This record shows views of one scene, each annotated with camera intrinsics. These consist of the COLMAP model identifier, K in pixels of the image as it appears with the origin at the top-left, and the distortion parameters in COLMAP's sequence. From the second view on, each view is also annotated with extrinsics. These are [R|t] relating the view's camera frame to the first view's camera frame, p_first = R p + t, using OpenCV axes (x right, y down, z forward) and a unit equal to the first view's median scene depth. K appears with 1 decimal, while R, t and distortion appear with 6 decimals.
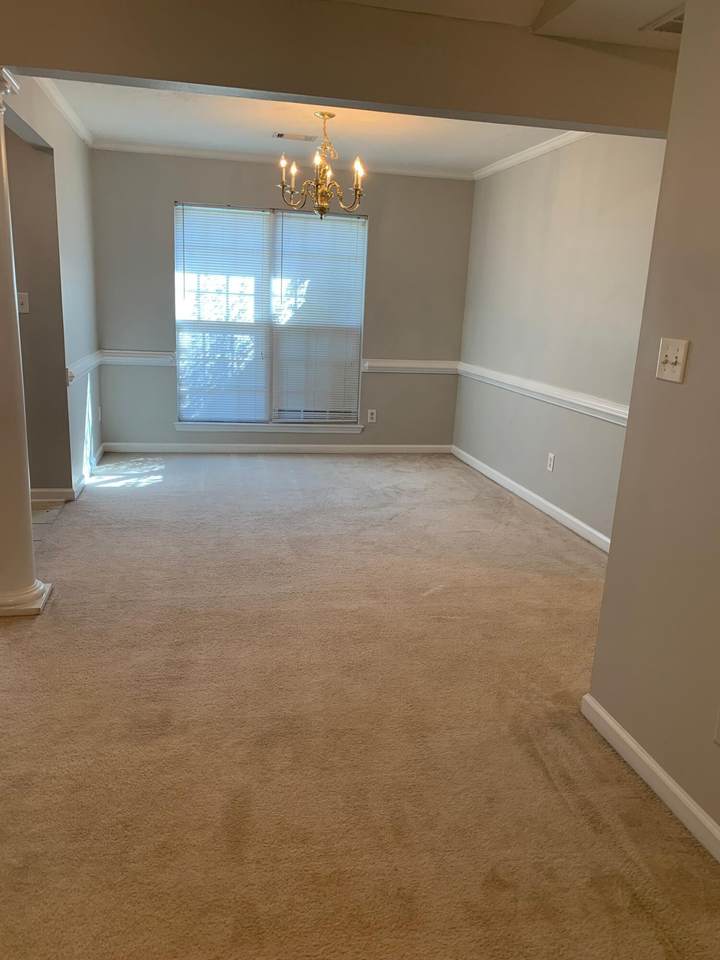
lens RADIAL K [[741.4, 0, 360.0], [0, 741.4, 480.0], [0, 0, 1]] dist [0.093283, -0.133109]
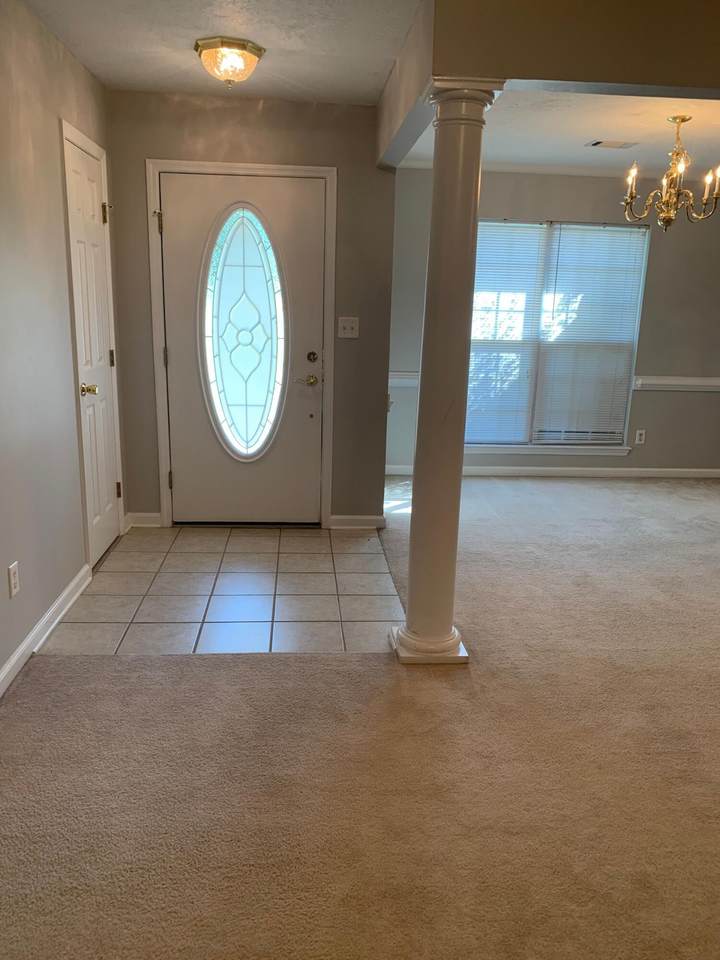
lens RADIAL K [[741.4, 0, 360.0], [0, 741.4, 480.0], [0, 0, 1]] dist [0.093283, -0.133109]
pose [[0.990985, 0.012875, -0.133351, -0.218026], [-0.014260, 0.999854, -0.009439, -0.019928], [0.133210, 0.011256, 0.991024, 0.025787]]
